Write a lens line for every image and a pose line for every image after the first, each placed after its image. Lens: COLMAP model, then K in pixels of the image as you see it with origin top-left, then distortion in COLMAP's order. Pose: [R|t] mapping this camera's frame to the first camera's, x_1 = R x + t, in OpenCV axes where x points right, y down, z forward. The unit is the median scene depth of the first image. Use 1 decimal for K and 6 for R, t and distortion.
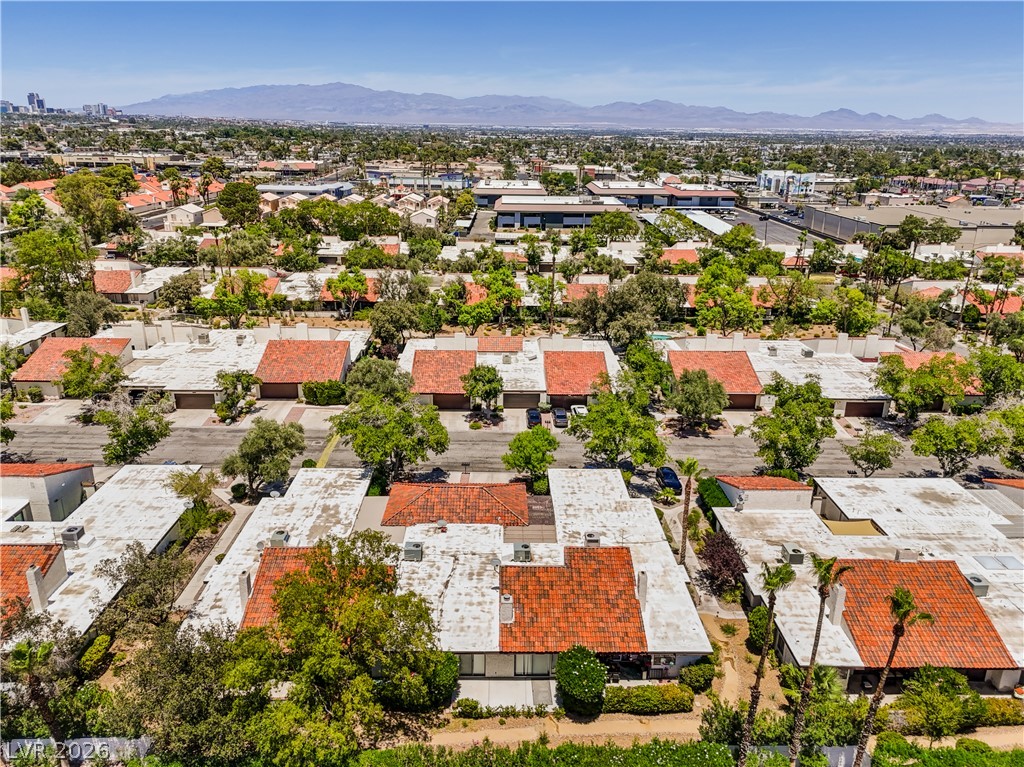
lens RADIAL K [[747.2, 0, 512.0], [0, 747.2, 383.5], [0, 0, 1]] dist [0.092324, -0.098456]
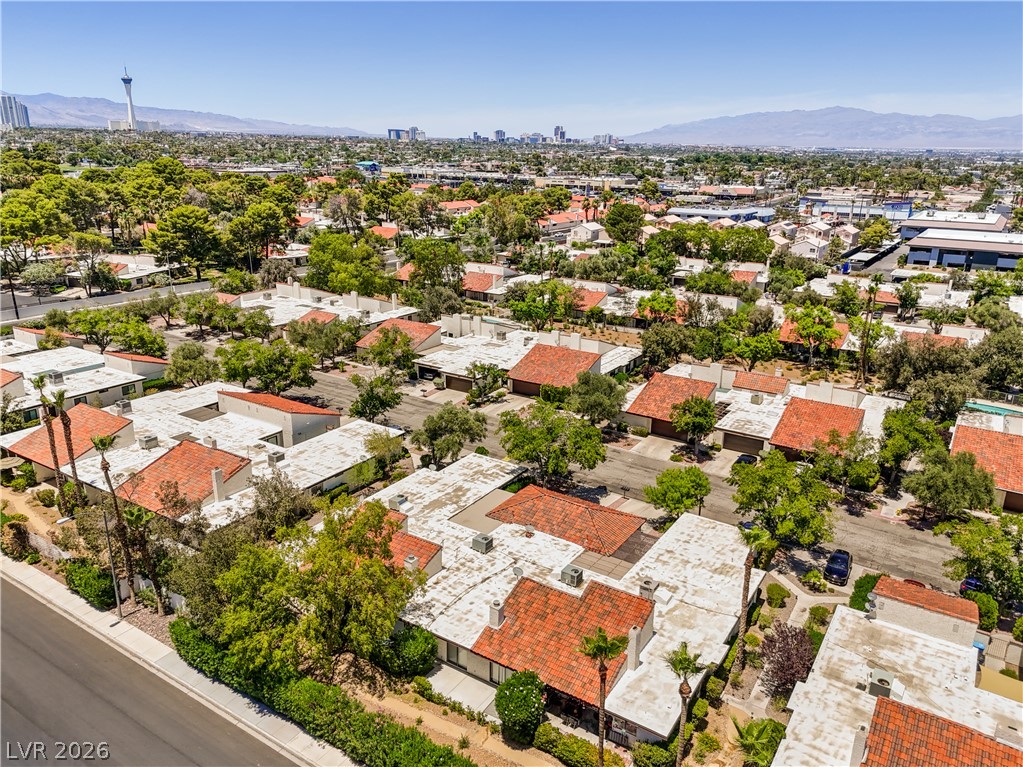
lens RADIAL K [[746.5, 0, 511.5], [0, 746.5, 383.5], [0, 0, 1]] dist [0.092324, -0.098456]
pose [[0.831165, 0.167941, -0.530057, 0.255634], [-0.184191, 0.982633, 0.022509, -0.018599], [0.524631, 0.078923, 0.847663, 0.060175]]
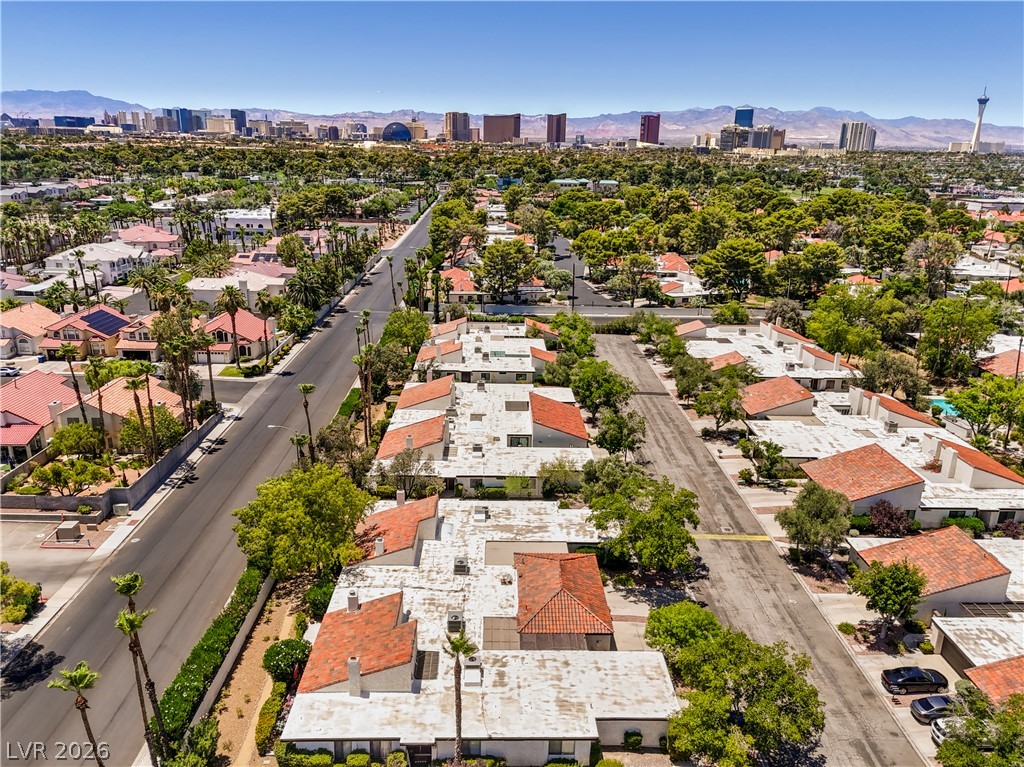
lens RADIAL K [[747.2, 0, 512.0], [0, 747.2, 383.5], [0, 0, 1]] dist [0.092324, -0.098456]
pose [[0.013649, 0.283338, -0.958923, 0.551872], [-0.342953, 0.902166, 0.261687, -0.223618], [0.939253, 0.325294, 0.109485, 0.510640]]
